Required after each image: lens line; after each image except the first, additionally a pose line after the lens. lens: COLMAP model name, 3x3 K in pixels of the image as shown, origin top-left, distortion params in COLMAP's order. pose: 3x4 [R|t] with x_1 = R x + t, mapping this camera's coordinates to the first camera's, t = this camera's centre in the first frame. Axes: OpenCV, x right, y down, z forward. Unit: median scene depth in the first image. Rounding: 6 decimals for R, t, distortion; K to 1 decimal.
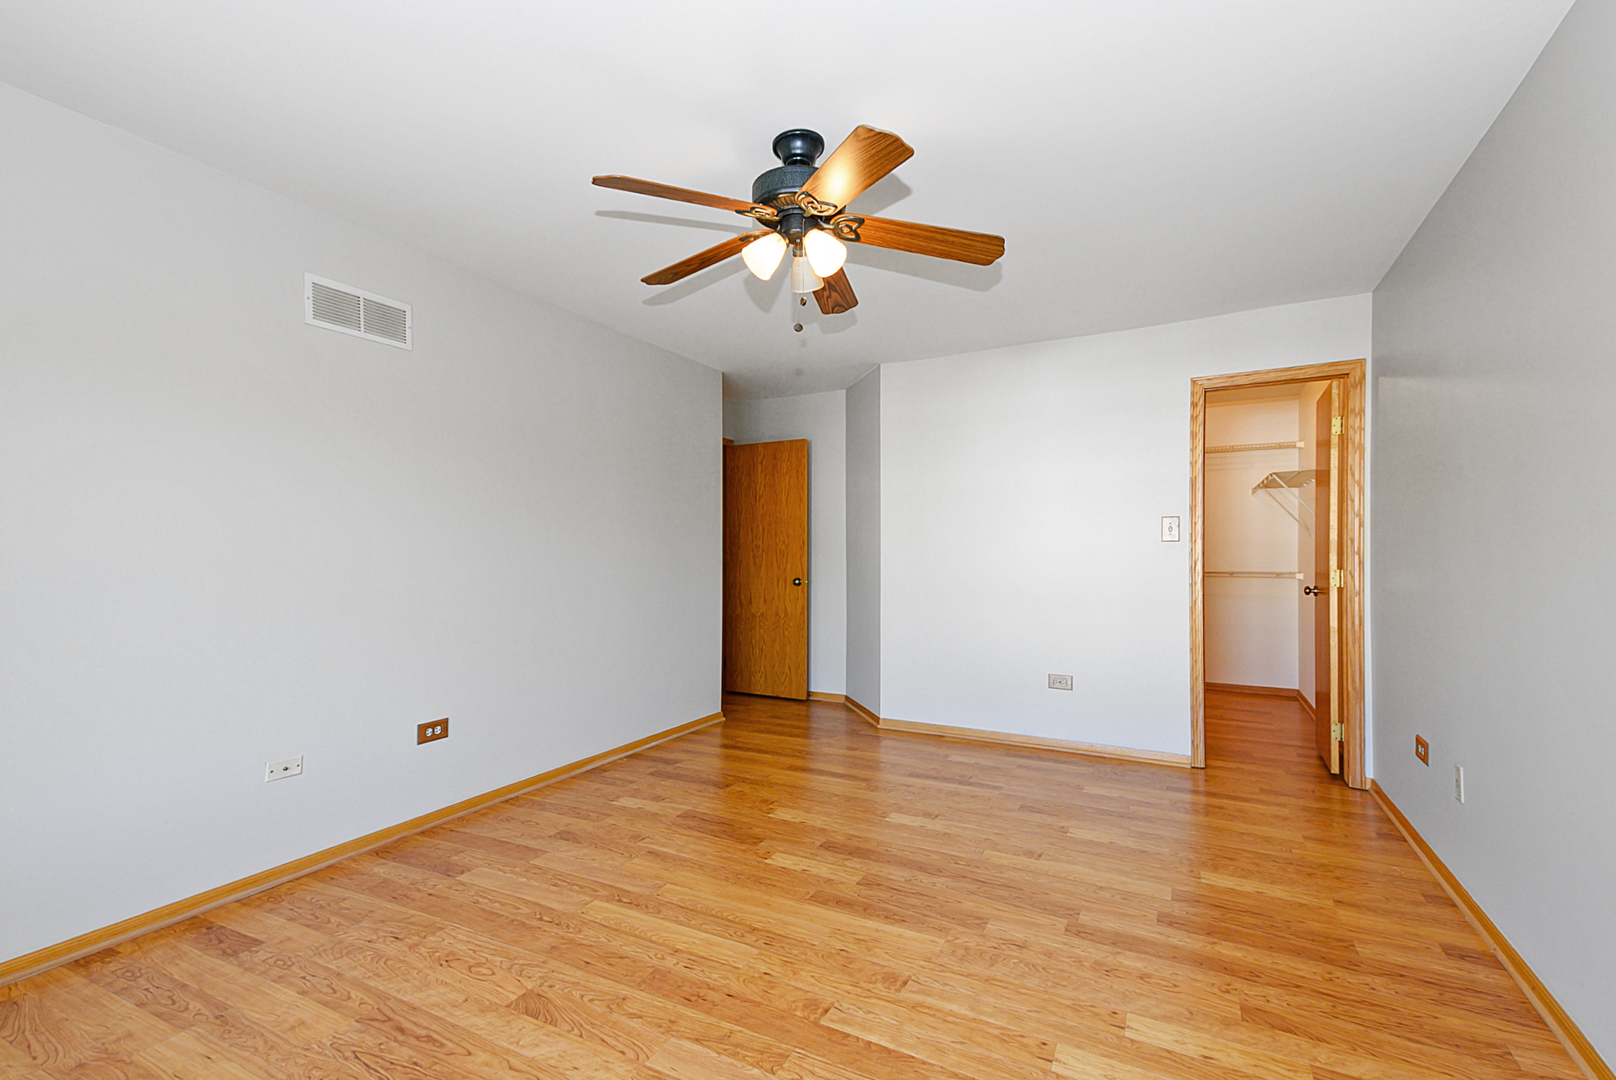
lens RADIAL K [[715.4, 0, 821.4], [0, 715.4, 548.3], [0, 0, 1]] dist [0.008264, -0.002477]
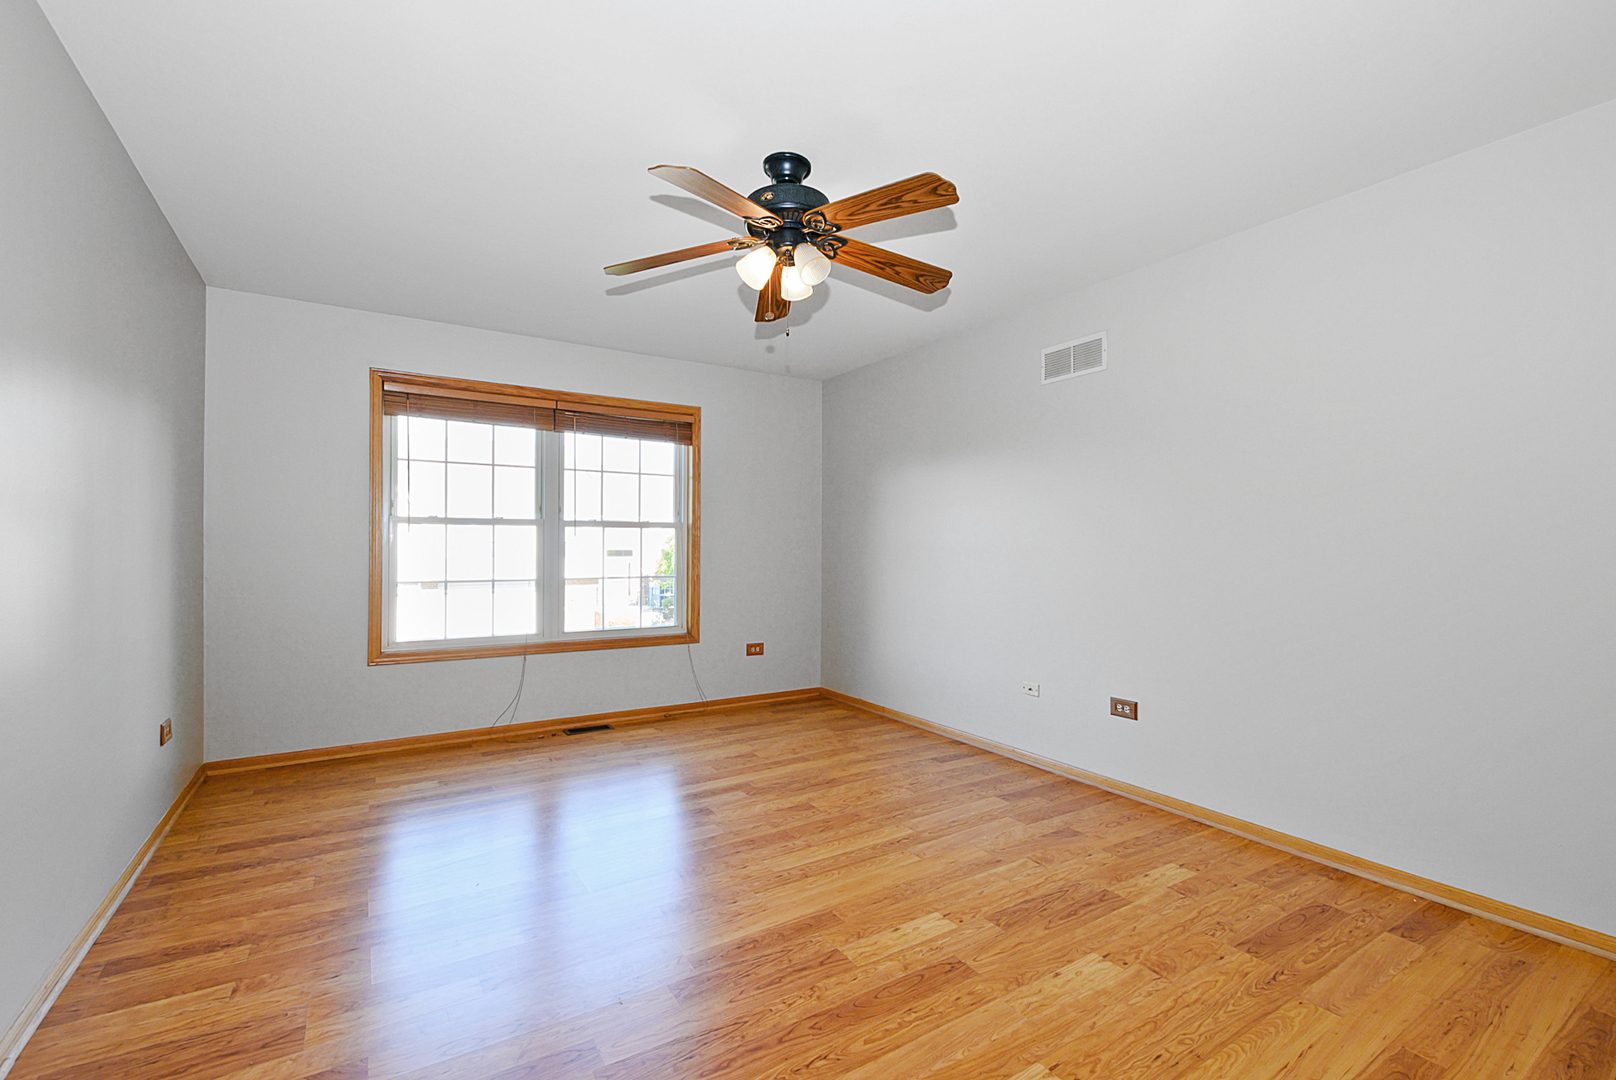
lens RADIAL K [[715.4, 0, 818.4], [0, 715.4, 540.2], [0, 0, 1]] dist [0.008264, -0.002477]
pose [[-0.513941, -0.000687, -0.857825, 0.718656], [0.002963, 0.999992, -0.002576, -0.000330], [0.857820, -0.003866, -0.513935, 1.317076]]
